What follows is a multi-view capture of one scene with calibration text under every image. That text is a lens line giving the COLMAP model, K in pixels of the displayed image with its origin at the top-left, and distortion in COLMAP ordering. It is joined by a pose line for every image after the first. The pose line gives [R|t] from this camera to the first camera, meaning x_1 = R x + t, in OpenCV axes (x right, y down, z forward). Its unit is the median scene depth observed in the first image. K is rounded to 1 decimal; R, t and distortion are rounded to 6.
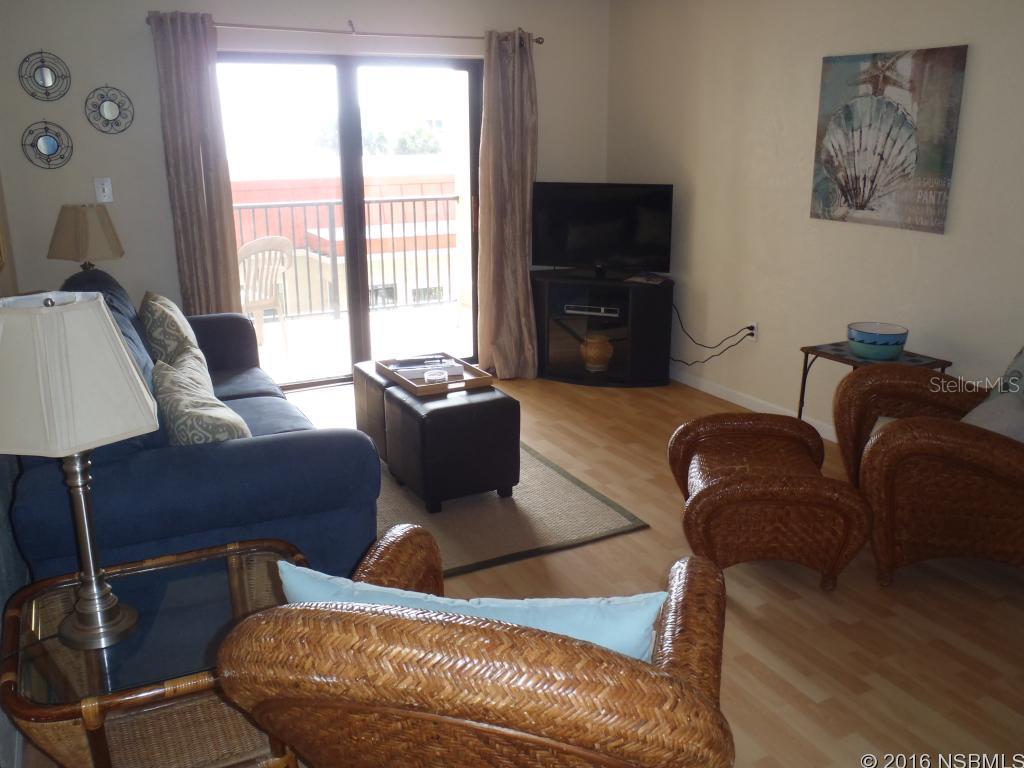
lens RADIAL K [[857.1, 0, 512.0], [0, 857.1, 384.0], [0, 0, 1]] dist [-0.060138, 0.030333]
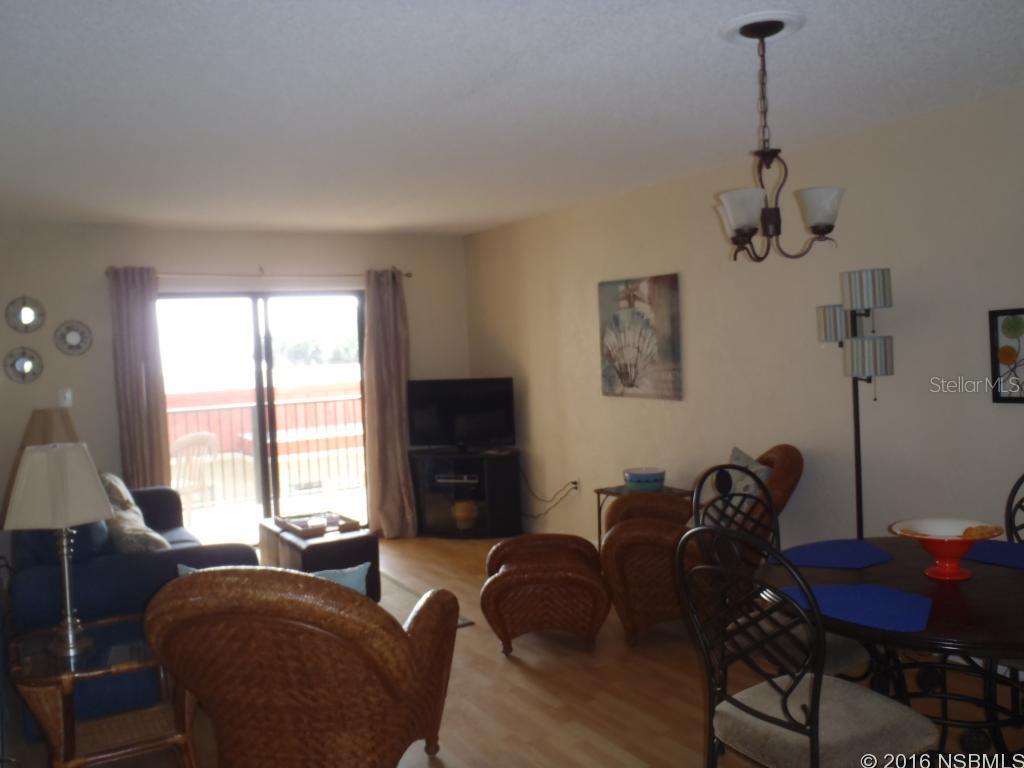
lens RADIAL K [[857.1, 0, 512.0], [0, 857.1, 384.0], [0, 0, 1]] dist [-0.060138, 0.030333]
pose [[0.996618, -0.041381, 0.070987, 0.121928], [0.056798, 0.971238, -0.231237, 0.100065], [-0.059377, 0.234487, 0.970304, -0.341163]]
